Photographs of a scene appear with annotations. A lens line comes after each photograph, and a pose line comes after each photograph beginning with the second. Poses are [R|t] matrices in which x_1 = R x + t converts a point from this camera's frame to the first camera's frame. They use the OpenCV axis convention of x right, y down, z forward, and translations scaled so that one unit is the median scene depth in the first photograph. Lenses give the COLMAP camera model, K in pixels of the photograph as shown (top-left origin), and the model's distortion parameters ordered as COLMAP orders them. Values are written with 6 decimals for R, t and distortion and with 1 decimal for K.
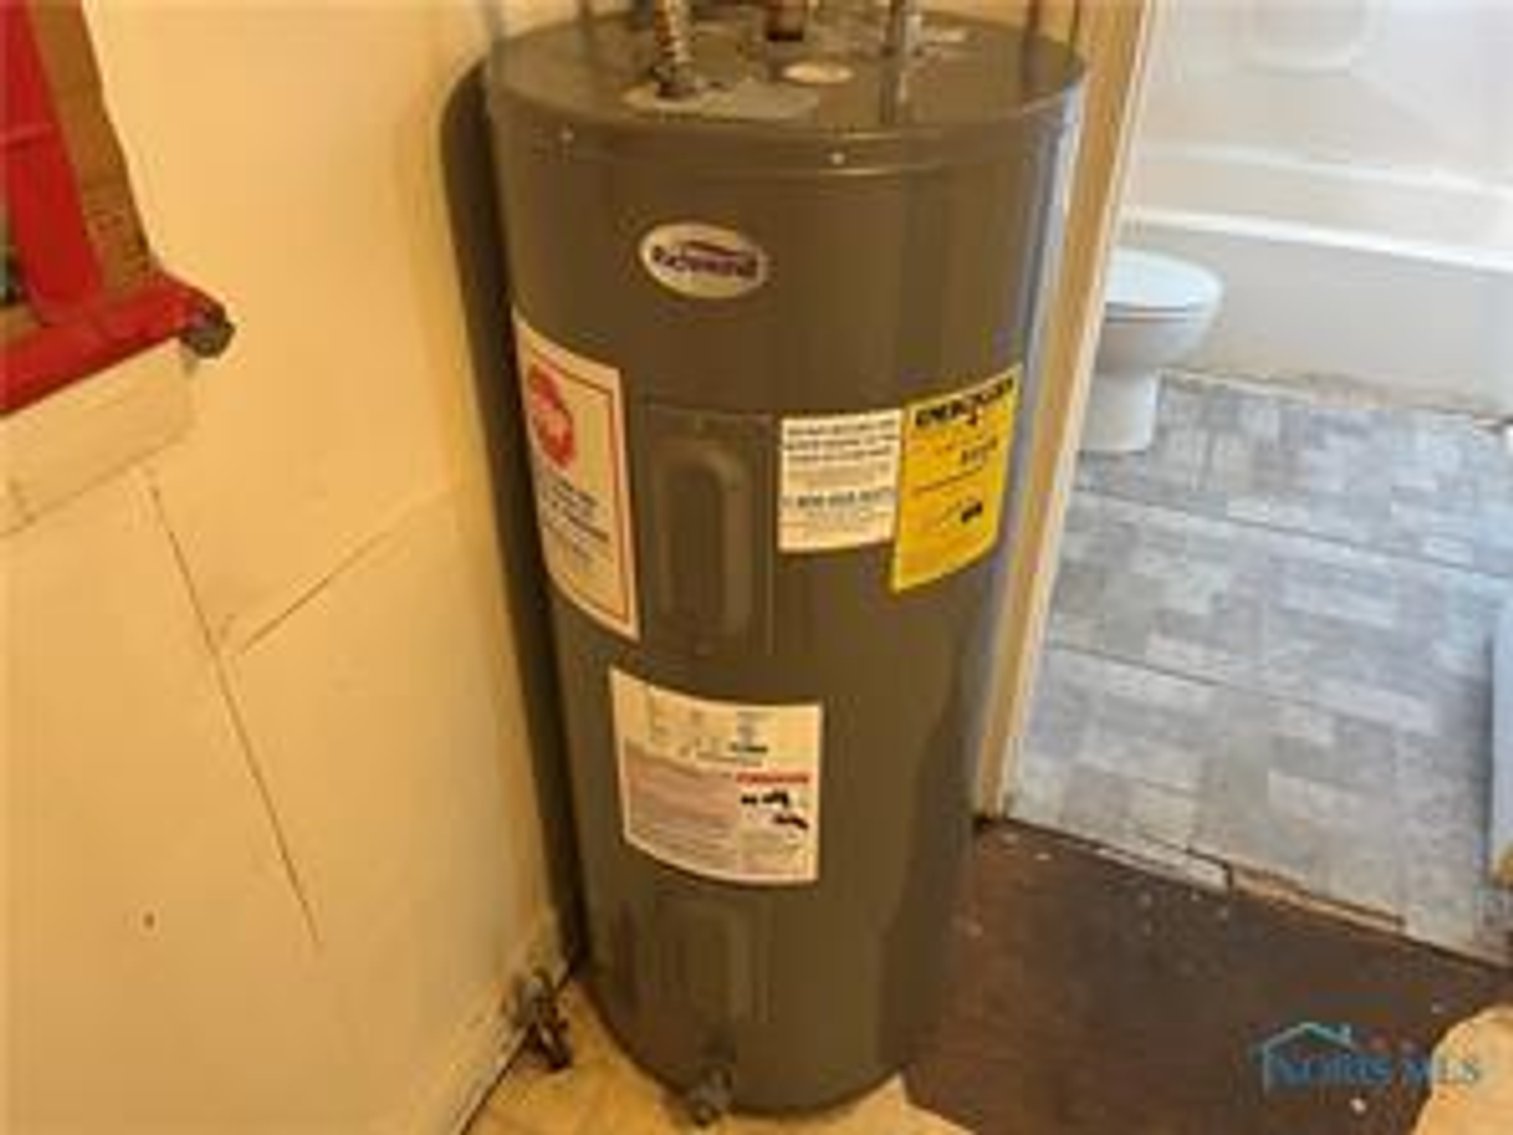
lens RADIAL K [[1156.1, 0, 753.0], [0, 1156.1, 566.5], [0, 0, 1]] dist [0.037337, -0.002908]
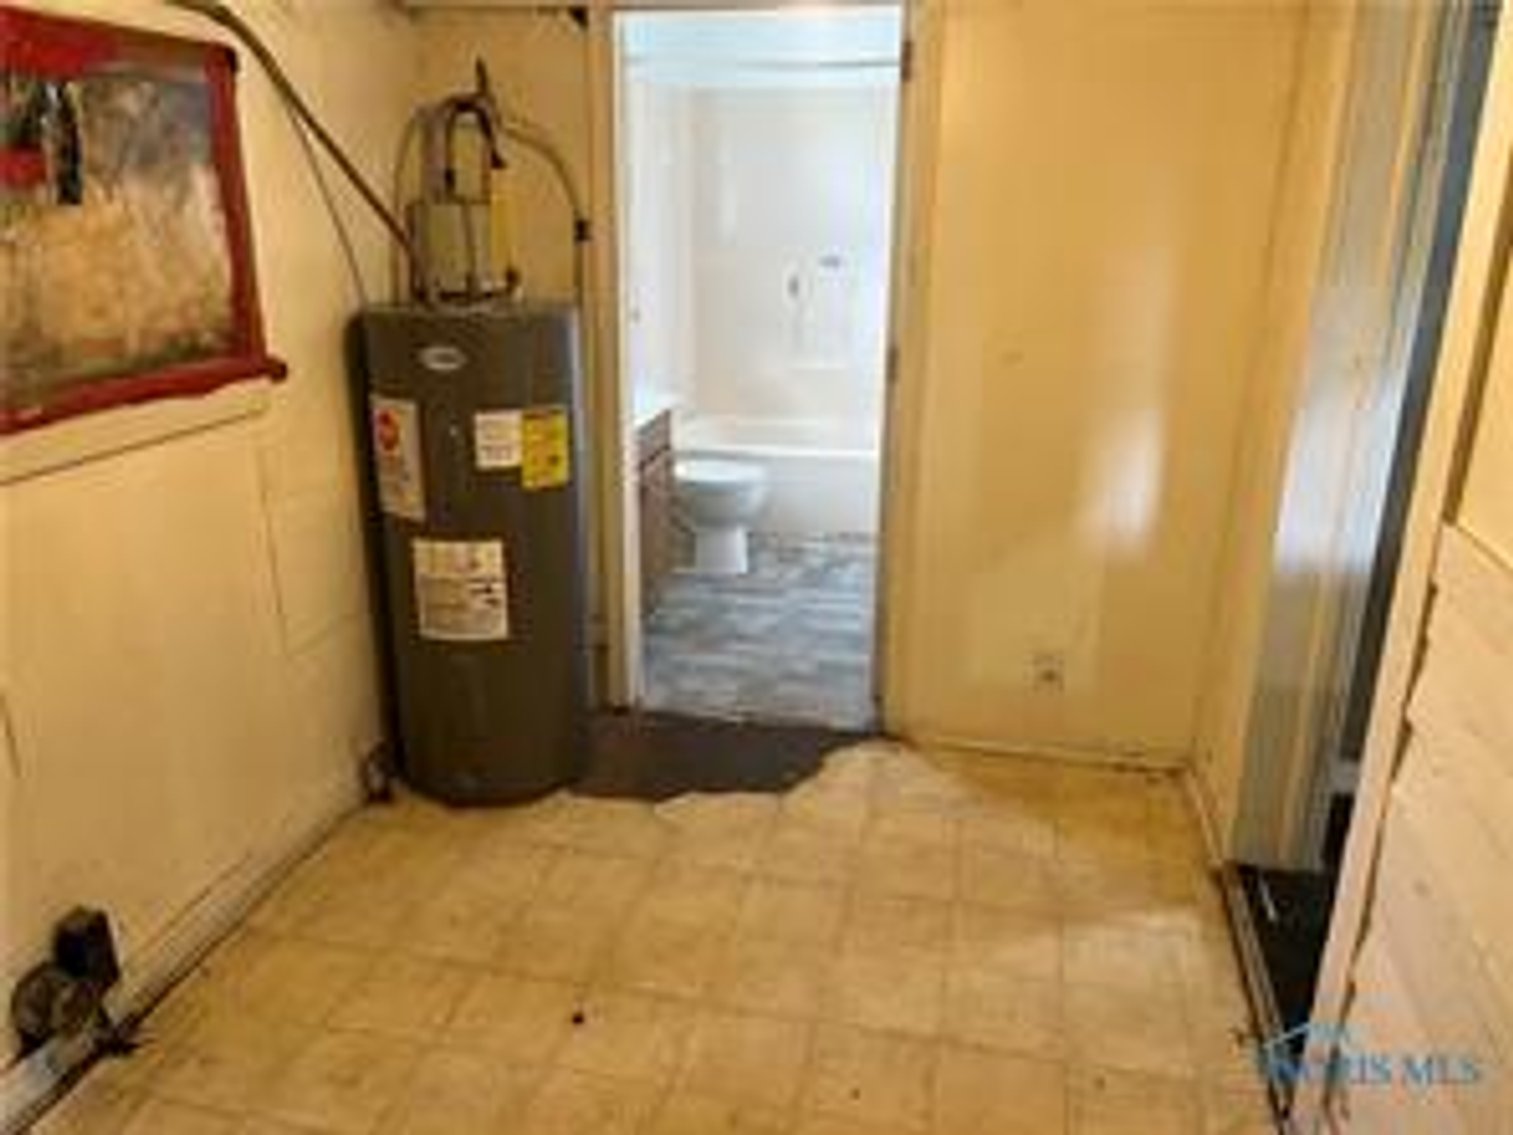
lens RADIAL K [[1156.1, 0, 756.5], [0, 1156.1, 566.3], [0, 0, 1]] dist [0.037337, -0.002908]
pose [[0.980413, -0.053694, 0.189490, 0.115587], [0.107913, 0.951296, -0.288774, 0.899385], [-0.164756, 0.303567, 0.938458, -1.338871]]
